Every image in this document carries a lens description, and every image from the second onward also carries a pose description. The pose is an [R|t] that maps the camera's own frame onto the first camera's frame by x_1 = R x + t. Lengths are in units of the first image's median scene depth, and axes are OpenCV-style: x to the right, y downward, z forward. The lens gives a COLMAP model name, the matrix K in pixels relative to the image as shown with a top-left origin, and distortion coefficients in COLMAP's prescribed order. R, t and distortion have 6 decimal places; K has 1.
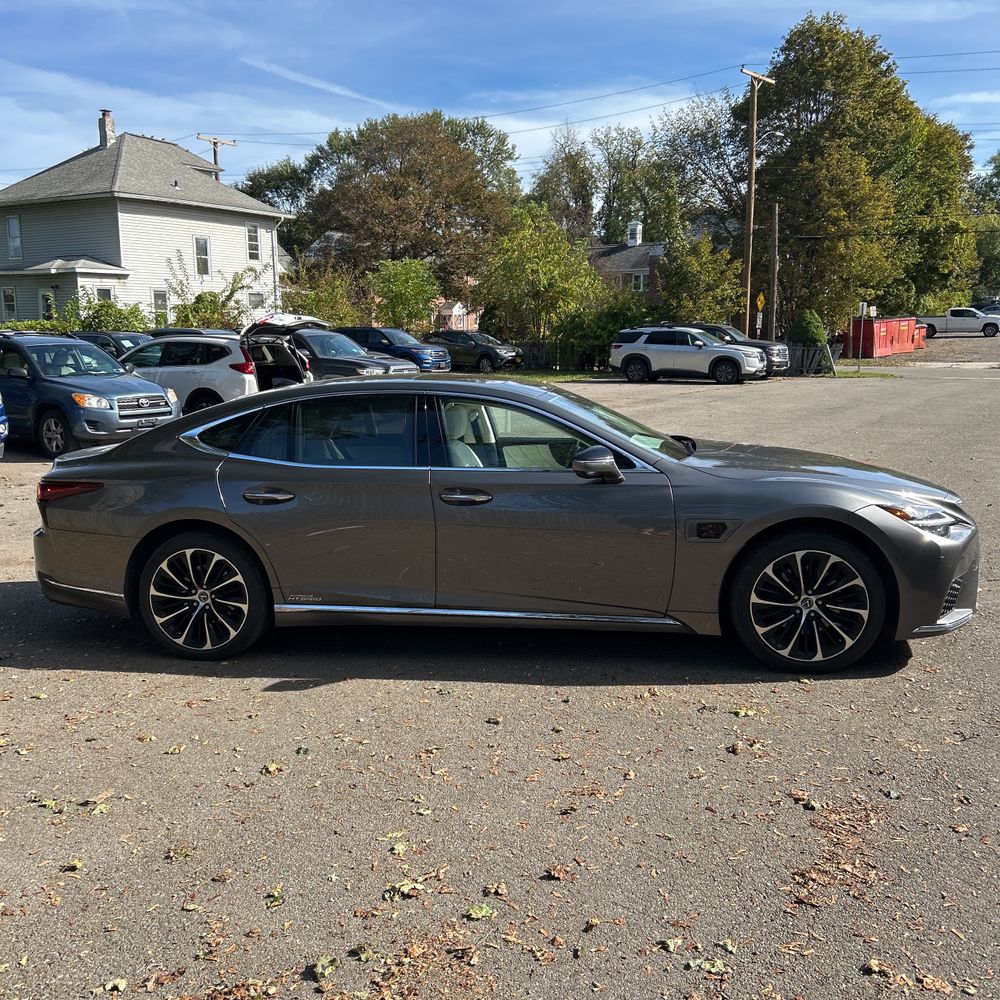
lens RADIAL K [[1015.0, 0, 460.2], [0, 1015.0, 470.8], [0, 0, 1]] dist [0.010911, 0.000000]
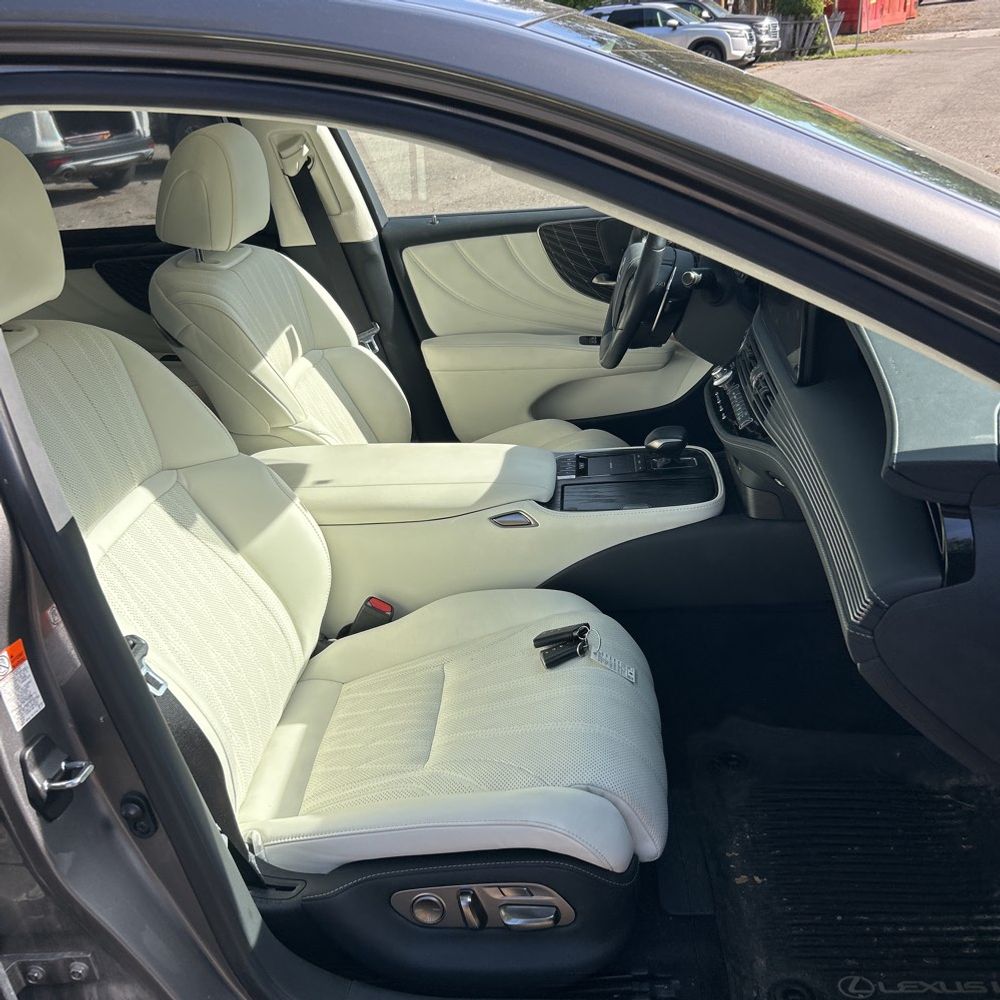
lens RADIAL K [[1015.0, 0, 498.9], [0, 1015.0, 504.1], [0, 0, 1]] dist [0.010911, 0.000000]
pose [[0.992723, -0.099407, 0.067961, 0.007572], [0.075586, 0.953748, 0.290948, -0.006807], [-0.093740, -0.283694, 0.954322, 0.118087]]
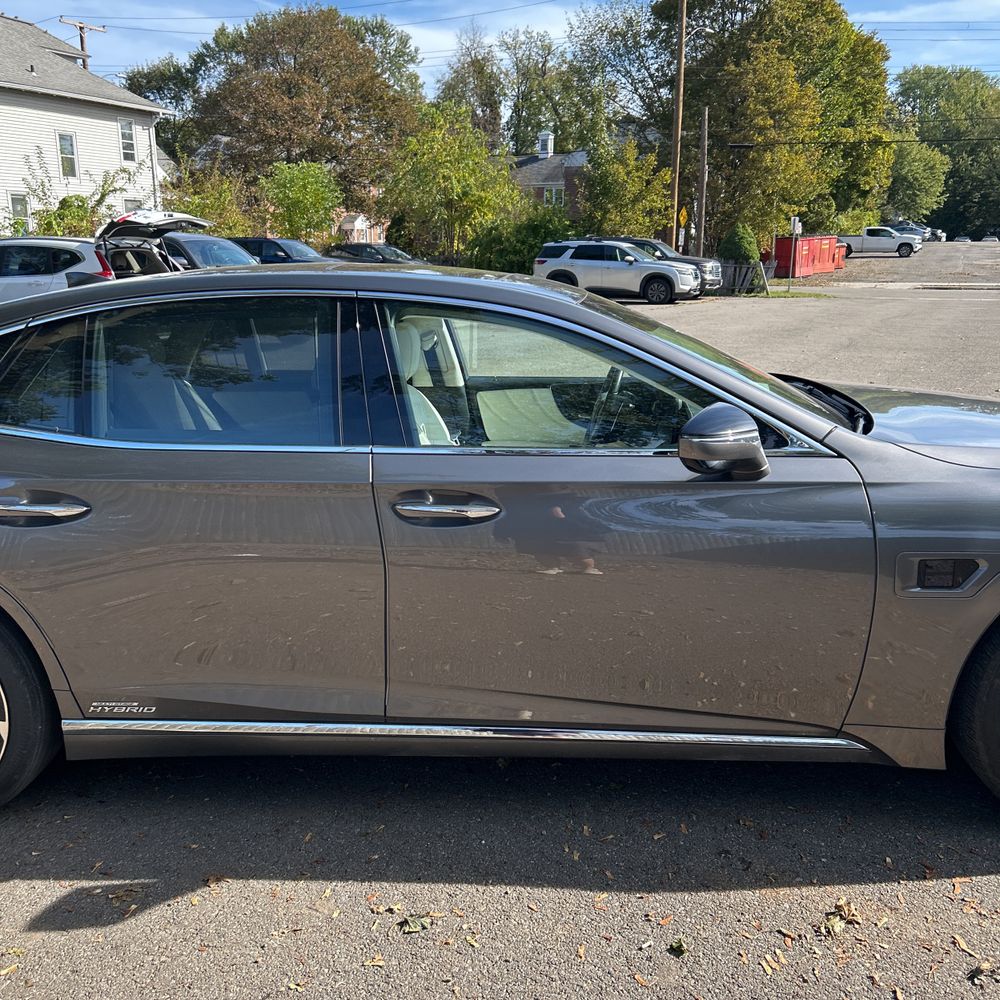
lens RADIAL K [[1015.0, 0, 480.4], [0, 1015.0, 491.8], [0, 0, 1]] dist [0.010911, 0.000000]
pose [[0.993447, -0.017938, 0.112880, -0.004566], [0.007056, 0.995350, 0.096070, -0.004030], [-0.114078, -0.094643, 0.988953, 0.070242]]
